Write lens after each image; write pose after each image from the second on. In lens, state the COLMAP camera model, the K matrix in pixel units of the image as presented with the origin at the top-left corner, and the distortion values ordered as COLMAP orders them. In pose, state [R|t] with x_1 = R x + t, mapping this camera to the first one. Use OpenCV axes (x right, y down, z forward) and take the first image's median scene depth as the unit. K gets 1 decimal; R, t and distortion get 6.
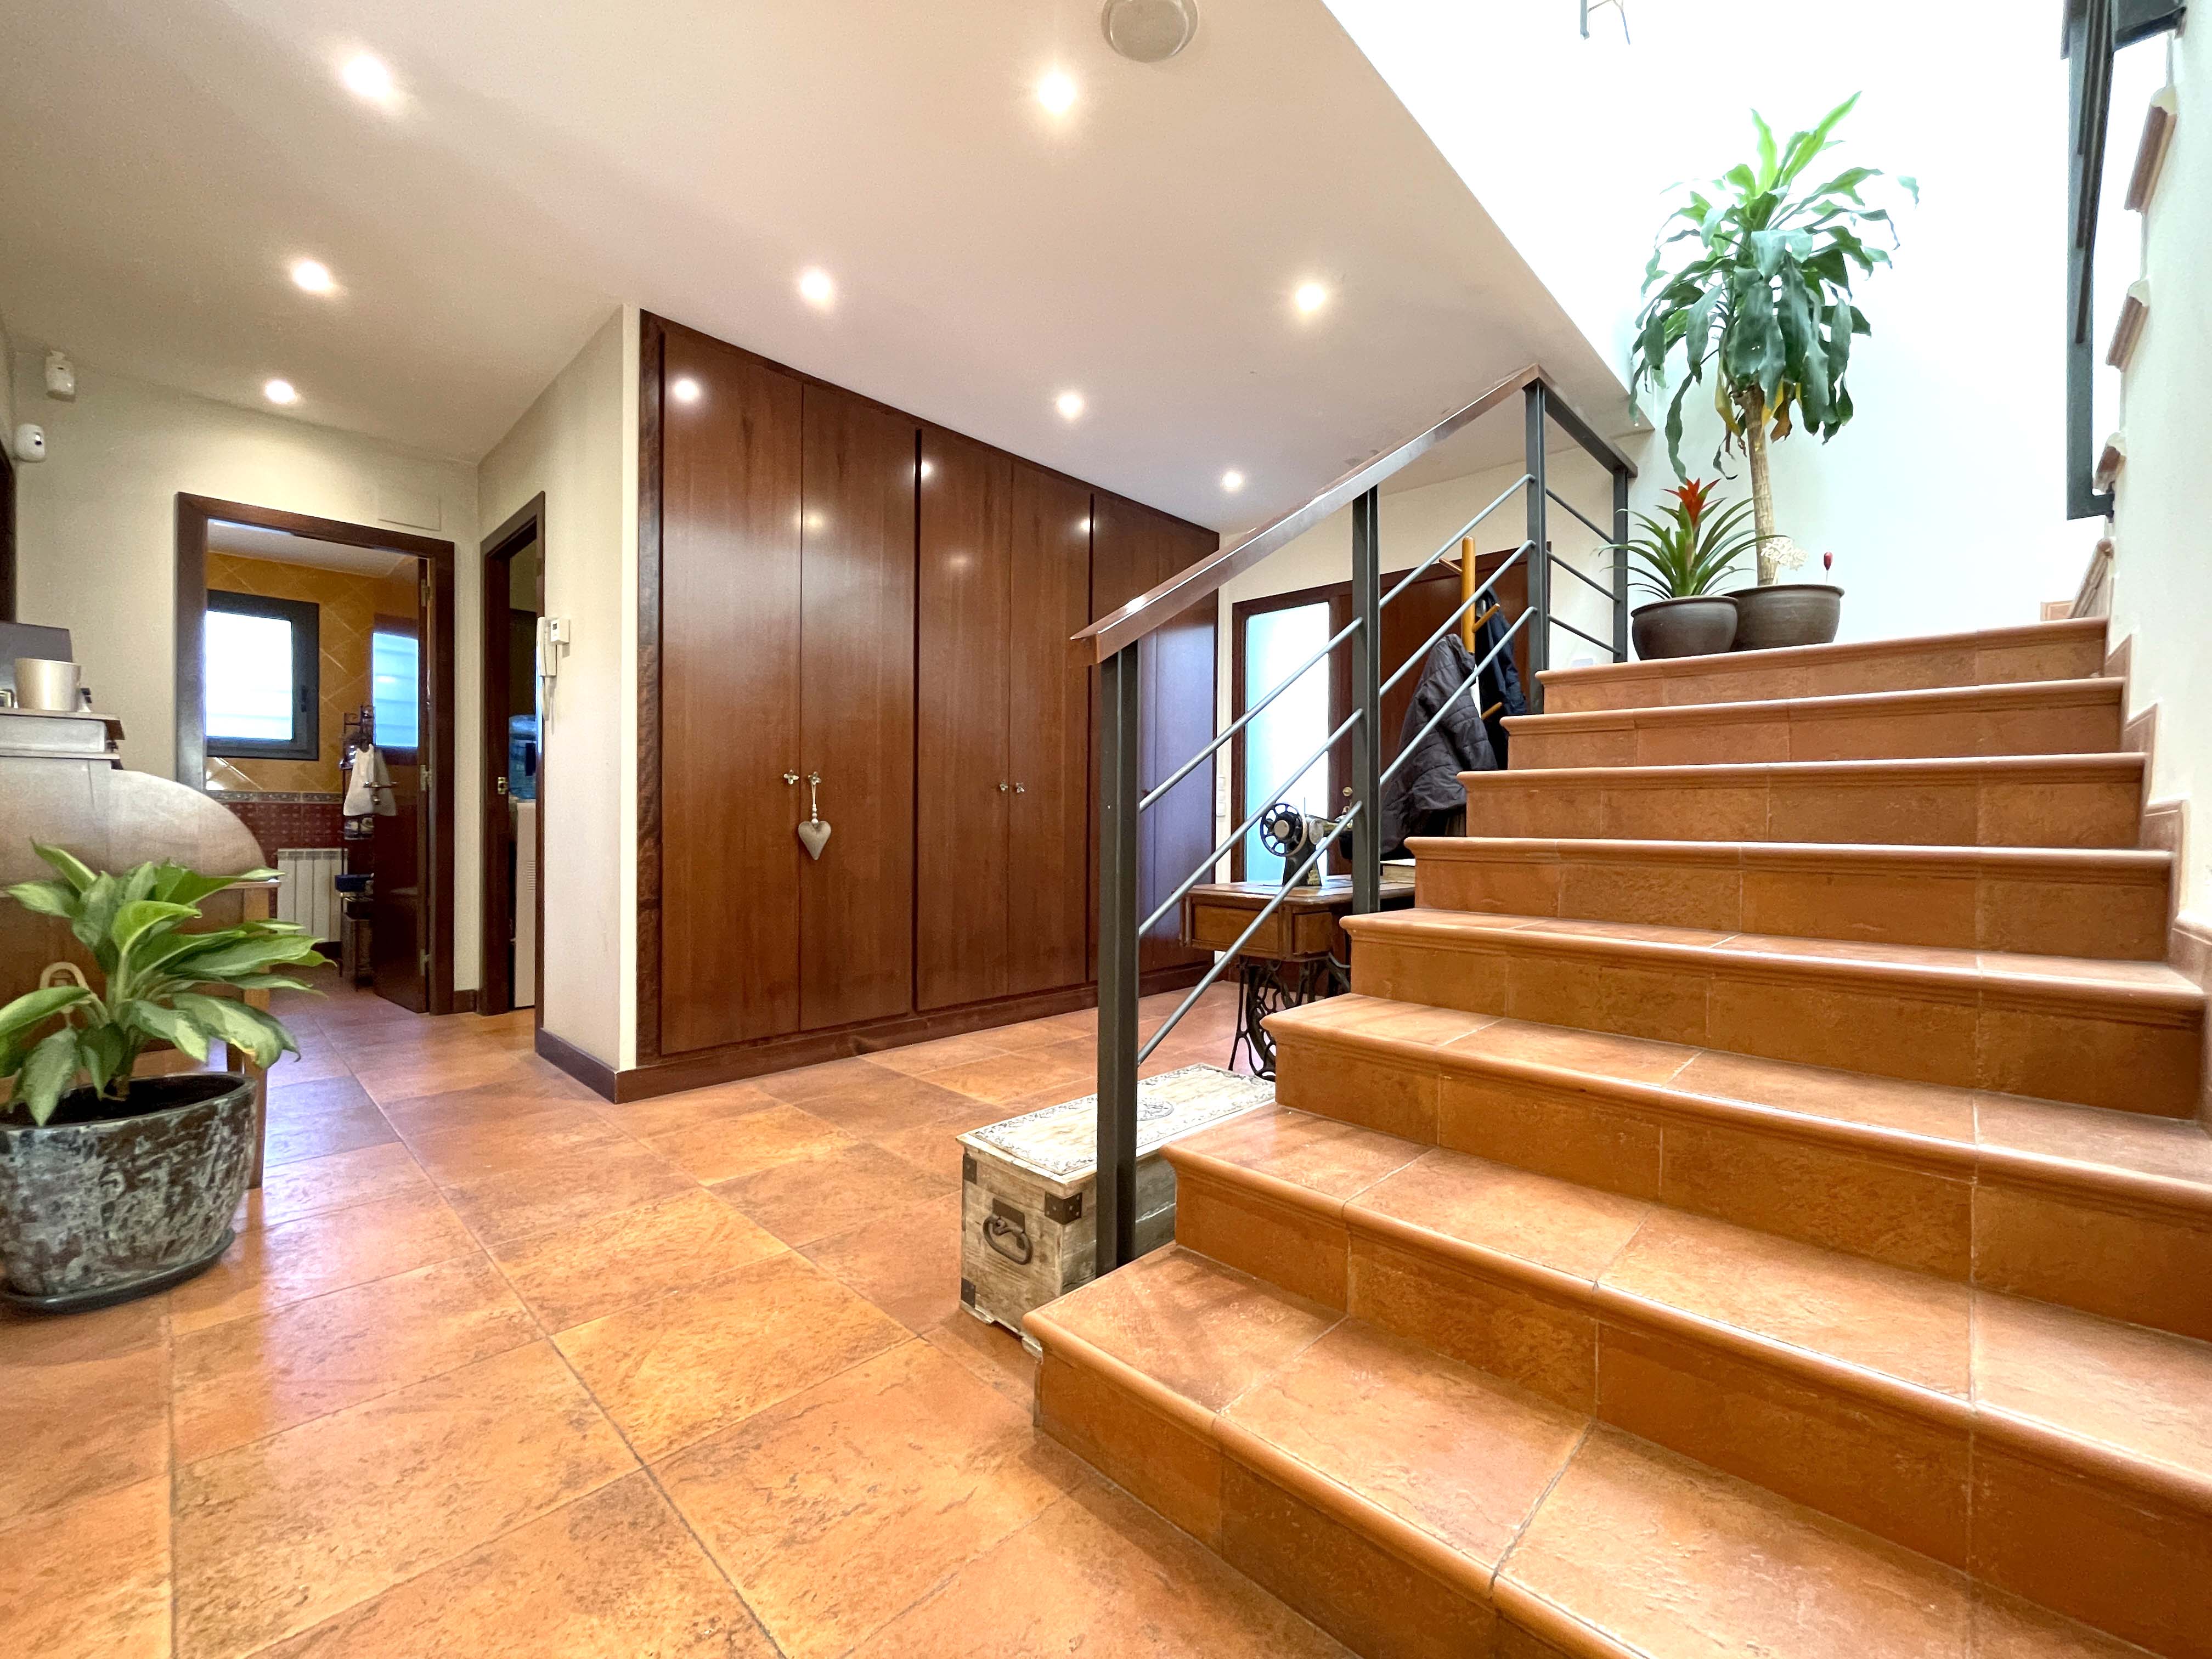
lens RADIAL K [[909.7, 0, 1114.4], [0, 909.7, 823.1], [0, 0, 1]] dist [-0.002735, -0.000421]
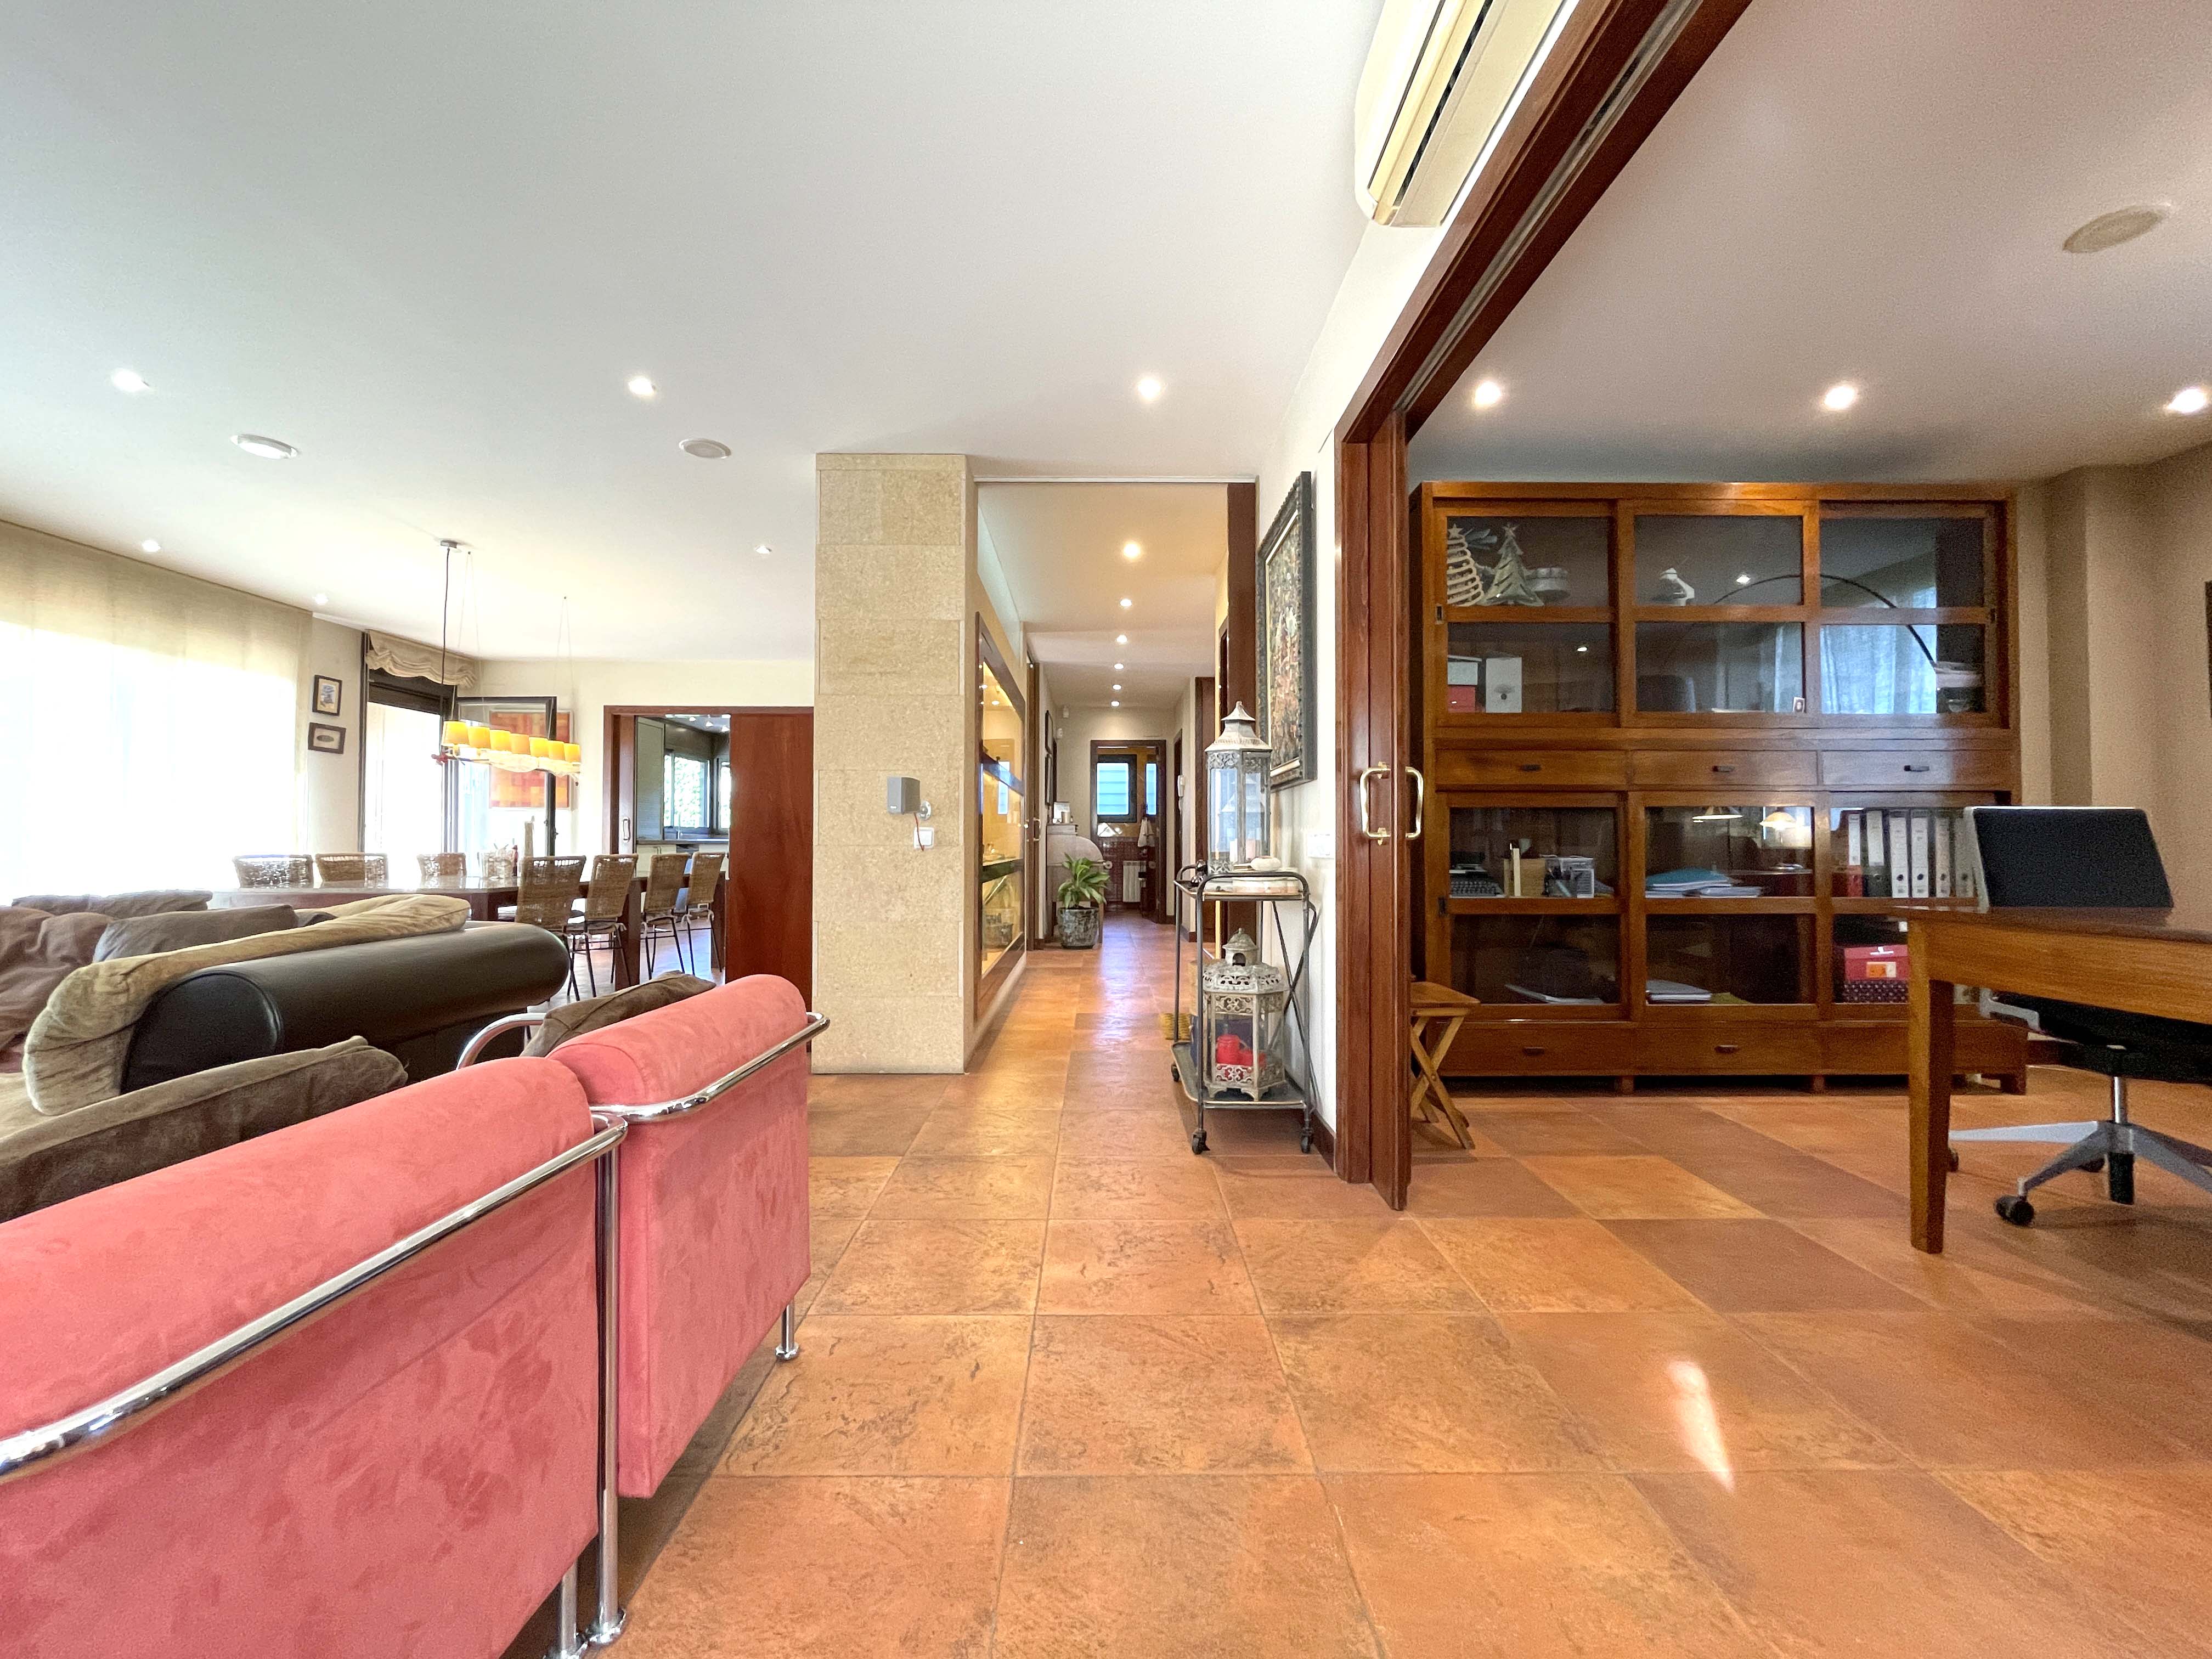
lens RADIAL K [[894.1, 0, 1106.0], [0, 894.1, 829.5], [0, 0, 1]] dist [-0.001839, -0.000229]
pose [[0.698539, -0.011746, -0.715475, 0.929920], [-0.006601, 0.999717, -0.022858, 0.000658], [0.715541, 0.020690, 0.698264, -0.855259]]
